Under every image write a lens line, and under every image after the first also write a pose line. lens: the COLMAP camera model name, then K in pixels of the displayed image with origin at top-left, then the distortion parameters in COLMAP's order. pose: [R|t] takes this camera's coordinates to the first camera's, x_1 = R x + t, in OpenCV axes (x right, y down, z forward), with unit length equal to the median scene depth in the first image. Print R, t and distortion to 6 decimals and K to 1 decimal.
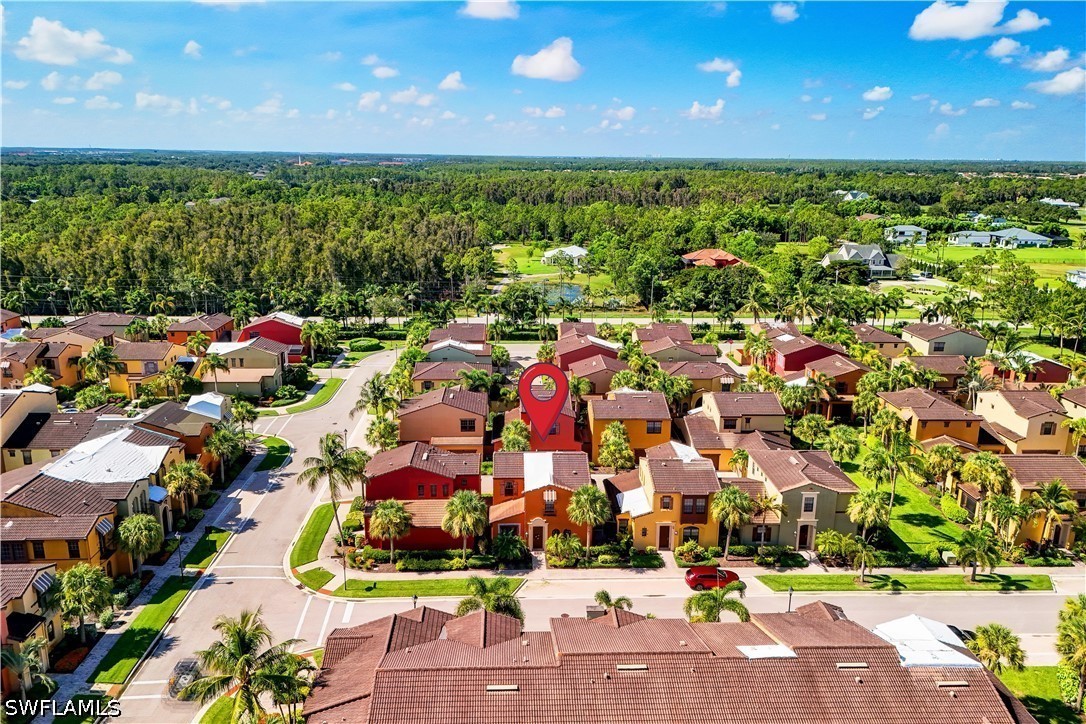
lens RADIAL K [[794.8, 0, 543.3], [0, 794.8, 360.3], [0, 0, 1]] dist [0.027356, -0.001804]
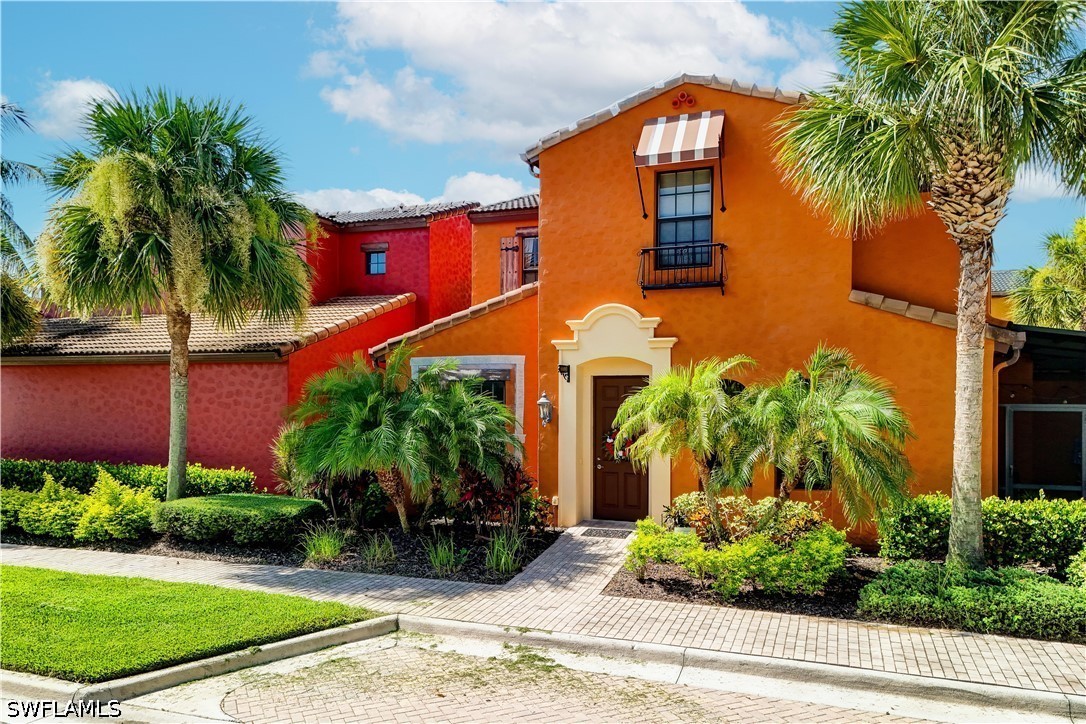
lens RADIAL K [[794.8, 0, 542.3], [0, 794.8, 365.2], [0, 0, 1]] dist [0.027356, -0.001804]
pose [[0.920703, -0.006310, -0.390213, 0.044106], [-0.092565, 0.967806, -0.234056, 0.252679], [0.379127, 0.251616, 0.890478, 0.860084]]
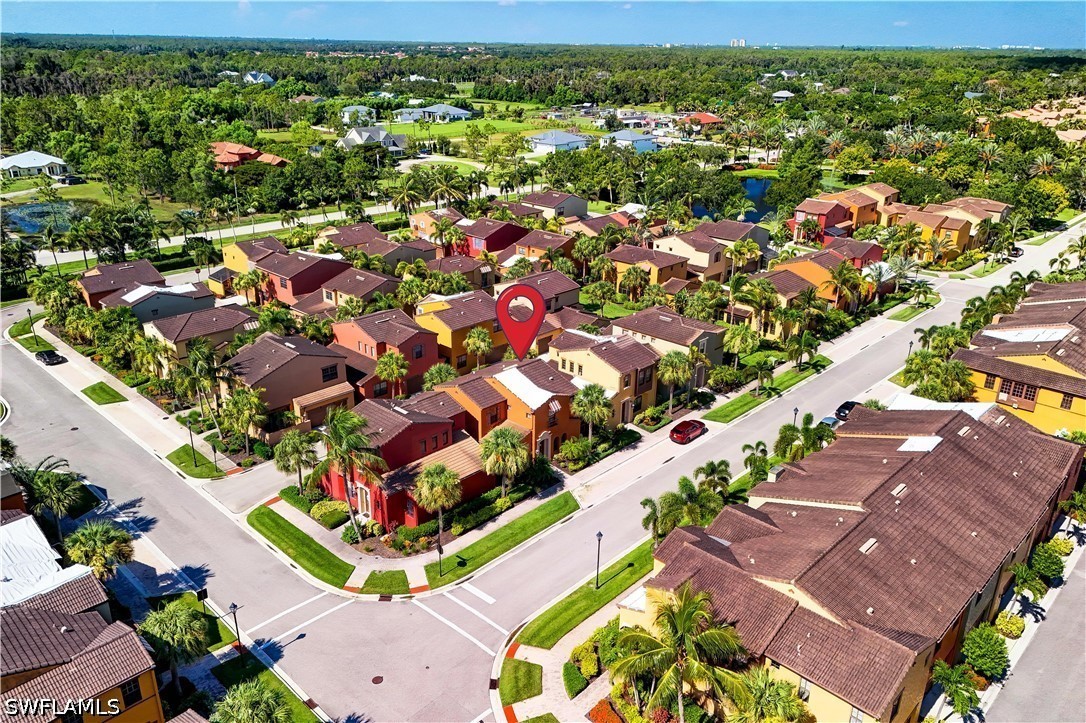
lens RADIAL K [[794.8, 0, 542.7], [0, 794.8, 363.2], [0, 0, 1]] dist [0.027356, -0.001804]
pose [[0.724126, -0.260108, 0.638737, -0.611477], [0.167728, 0.964765, 0.202723, -0.081128], [-0.668961, -0.039663, 0.742239, 0.283693]]
